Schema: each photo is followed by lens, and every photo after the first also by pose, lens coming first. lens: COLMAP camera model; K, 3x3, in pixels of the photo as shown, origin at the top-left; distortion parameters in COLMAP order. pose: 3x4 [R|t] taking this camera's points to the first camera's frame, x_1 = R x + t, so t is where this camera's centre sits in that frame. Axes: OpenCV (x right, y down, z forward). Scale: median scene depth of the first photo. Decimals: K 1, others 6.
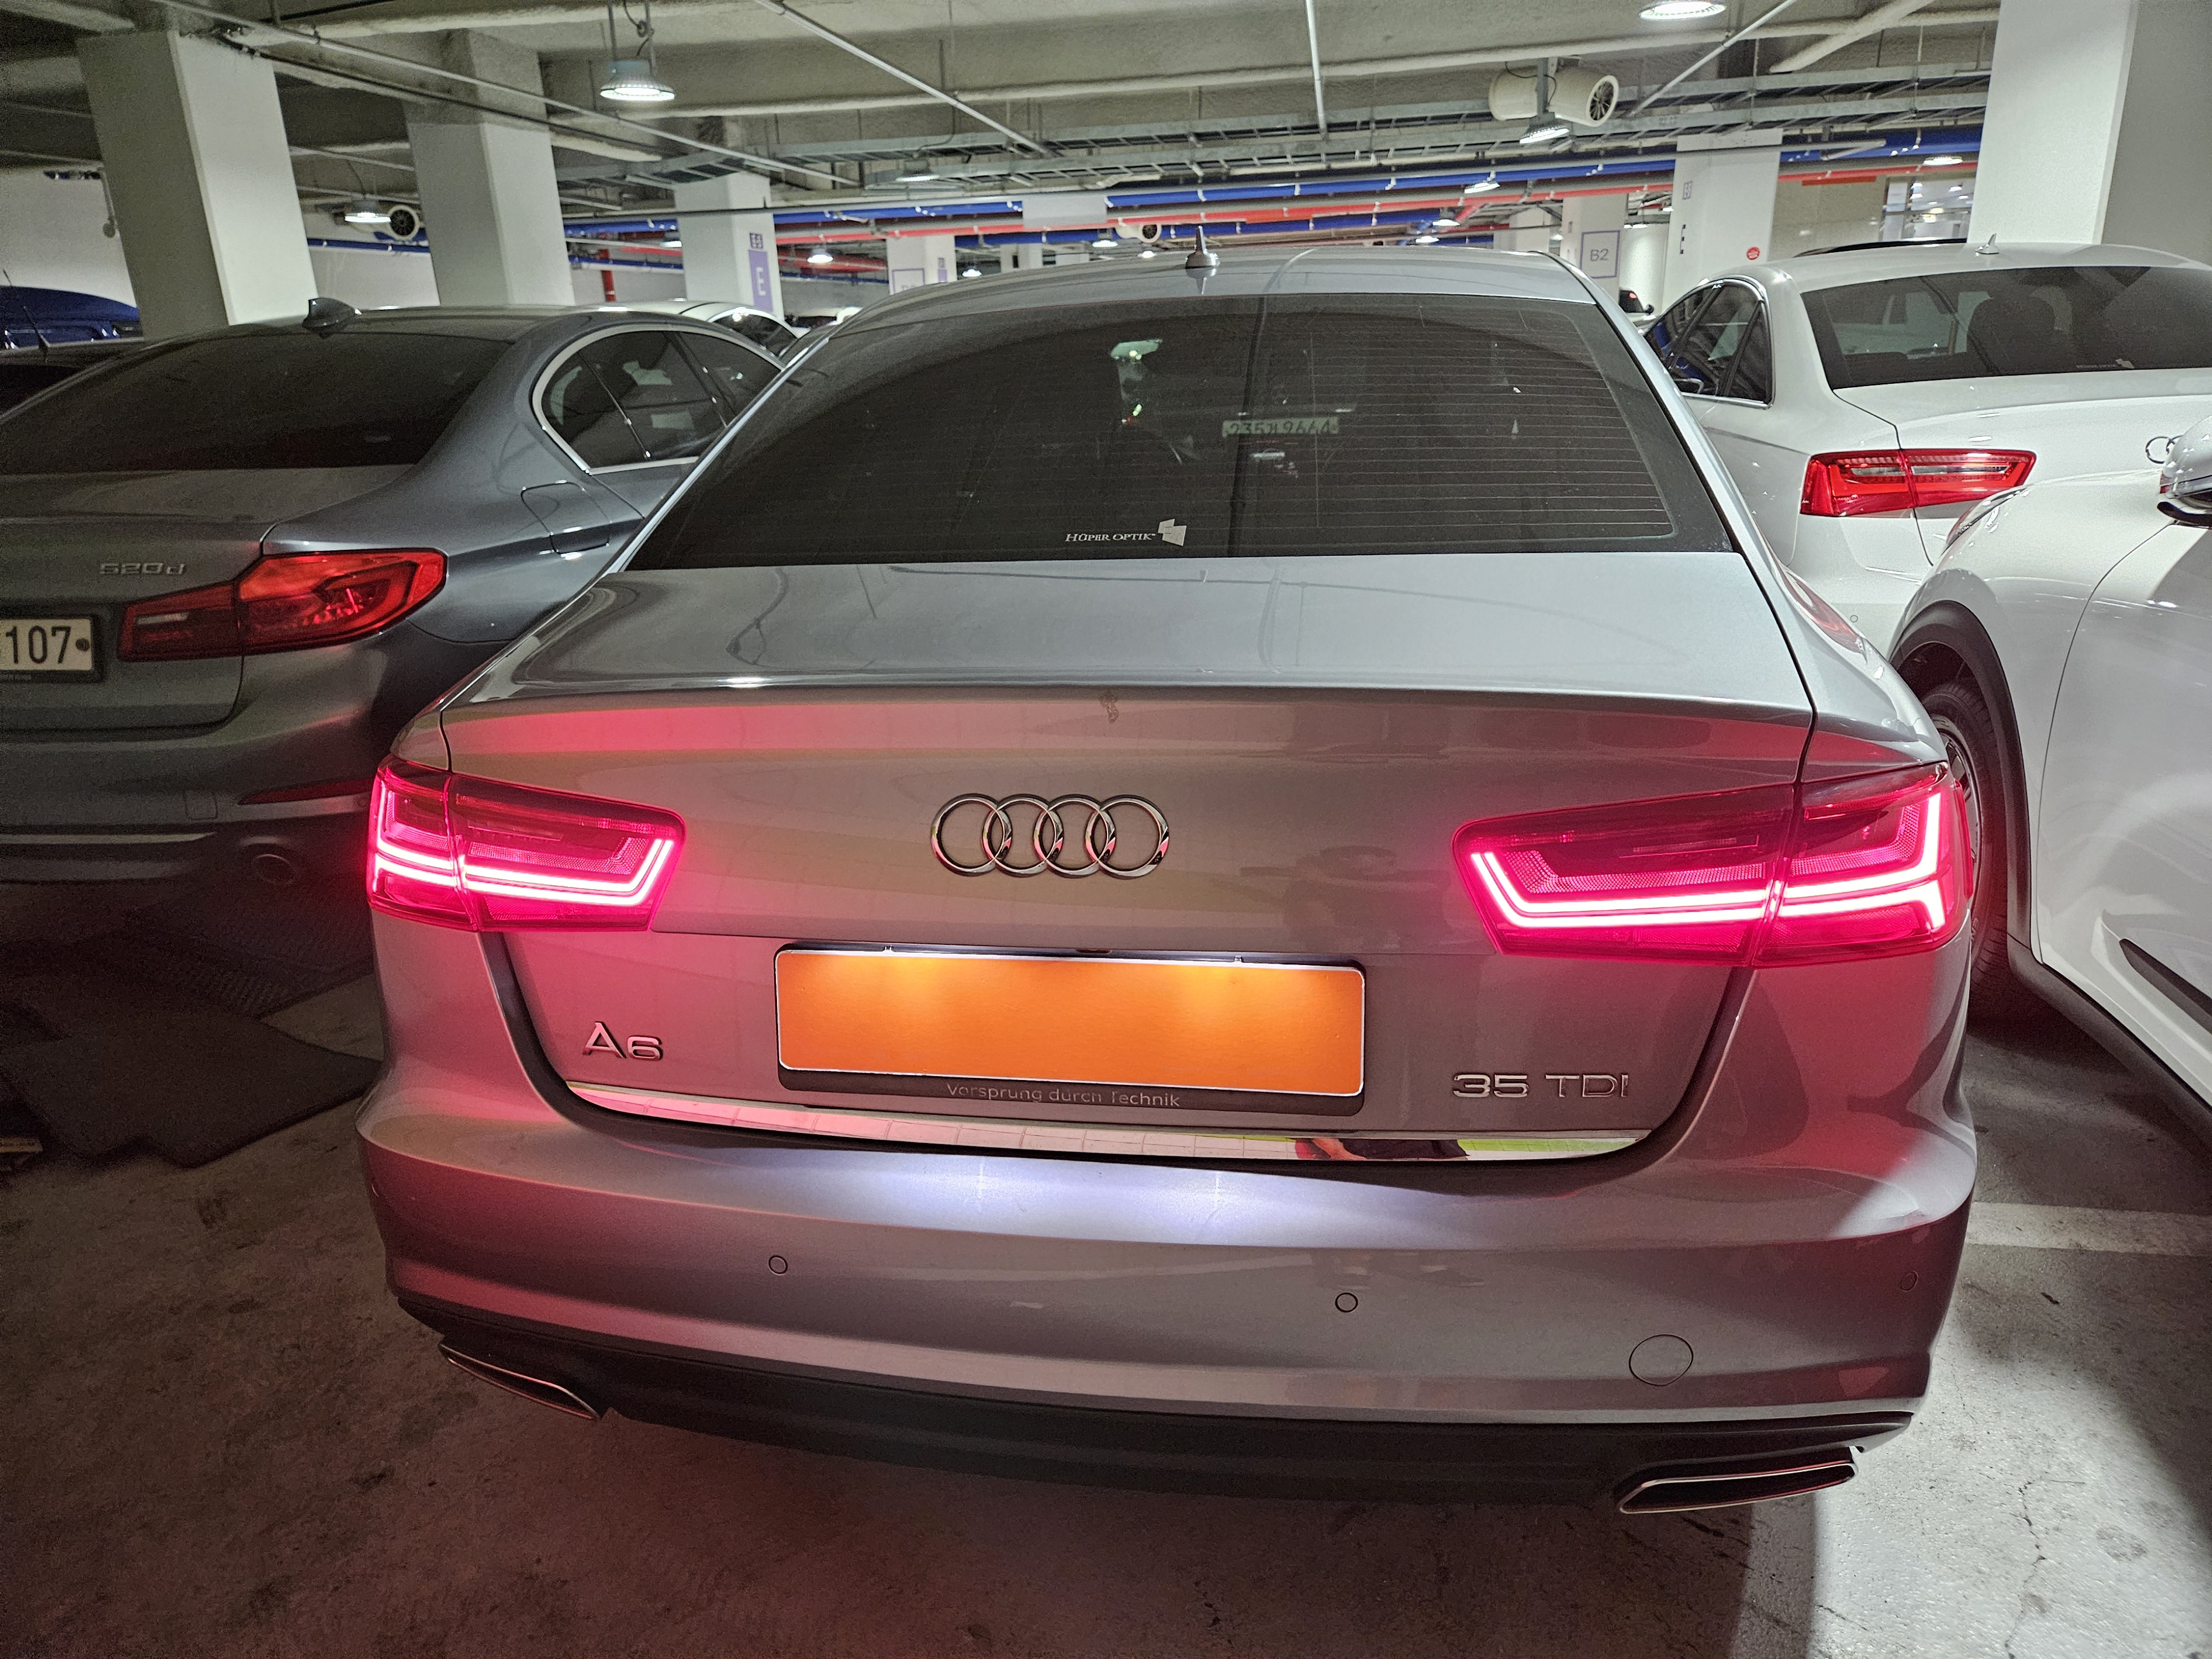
lens RADIAL K [[1472.2, 0, 1109.0], [0, 1472.2, 841.6], [0, 0, 1]] dist [0.073448, -0.062109]
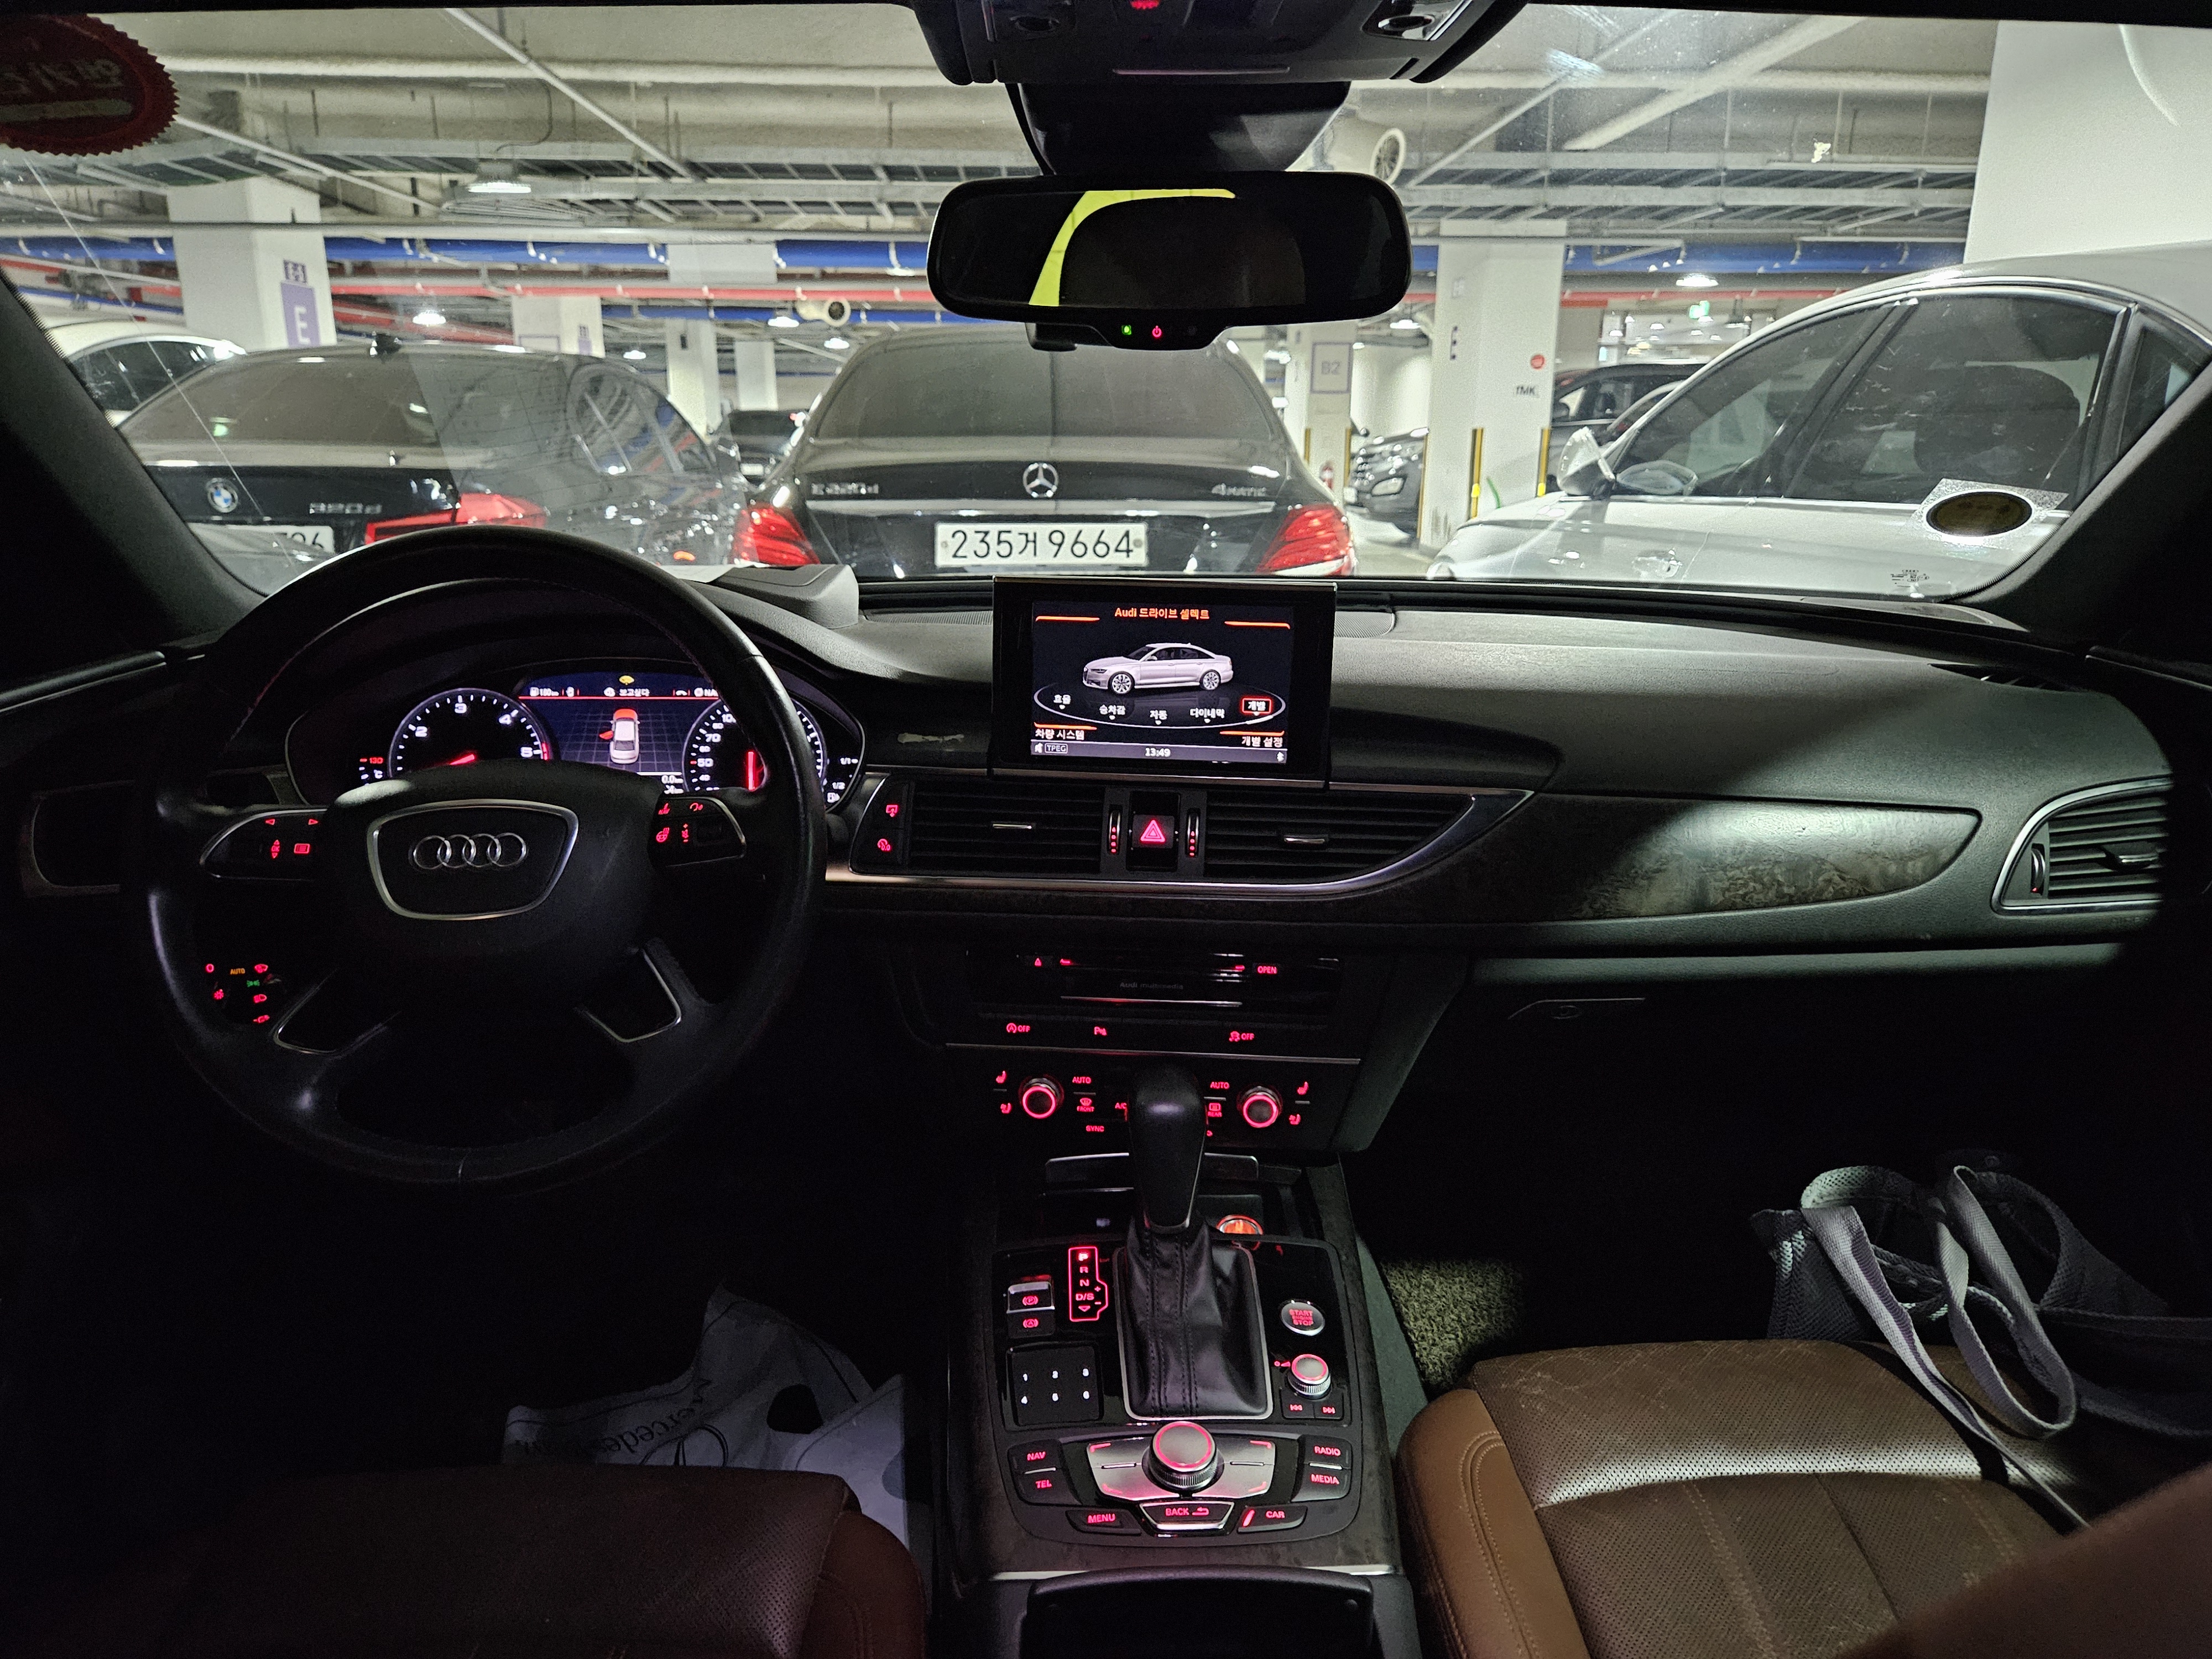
lens RADIAL K [[1472.2, 0, 1109.0], [0, 1472.2, 841.6], [0, 0, 1]] dist [0.073448, -0.062109]
pose [[0.980396, -0.009779, 0.196796, 0.015263], [0.023387, 0.997483, -0.066942, -0.065129], [-0.195646, 0.070232, 0.978156, 0.230375]]
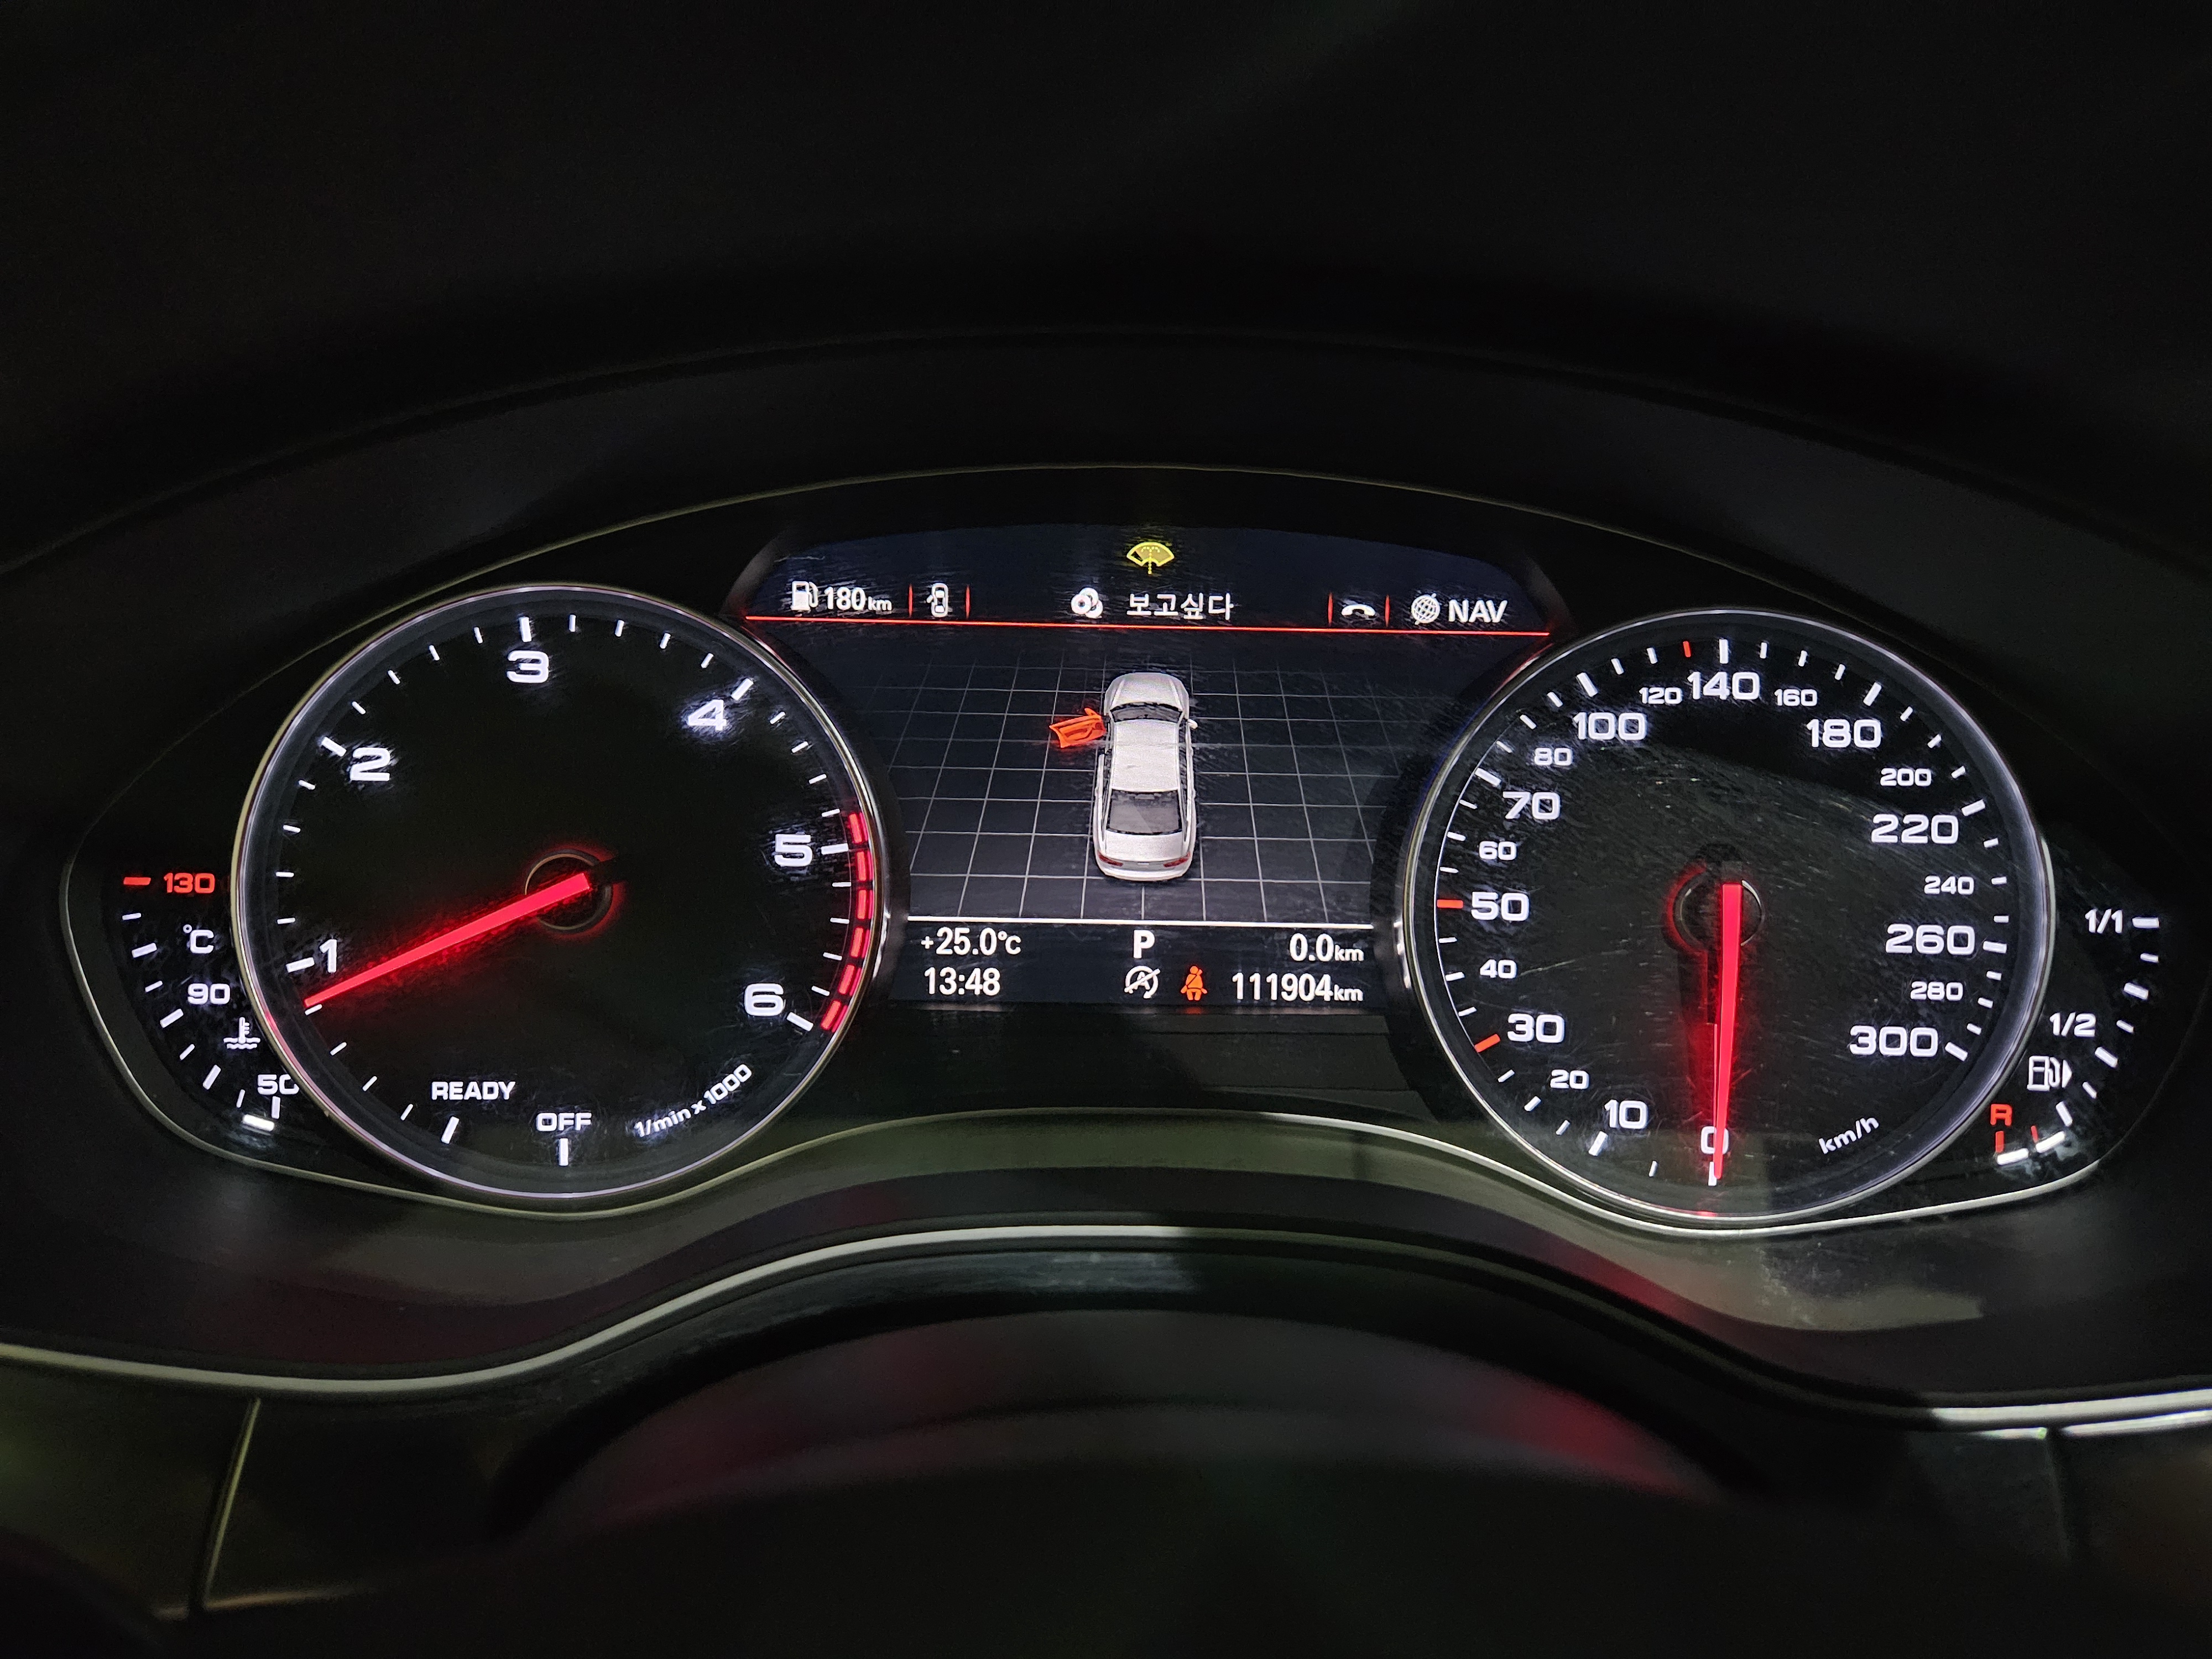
lens RADIAL K [[1482.0, 0, 1111.3], [0, 1482.0, 866.7], [0, 0, 1]] dist [0.029110, -0.001401]
pose [[0.984861, -0.007671, 0.173176, 0.001052], [-0.002455, 0.998303, 0.058182, -0.076980], [-0.173328, -0.057726, 0.983171, 0.294374]]
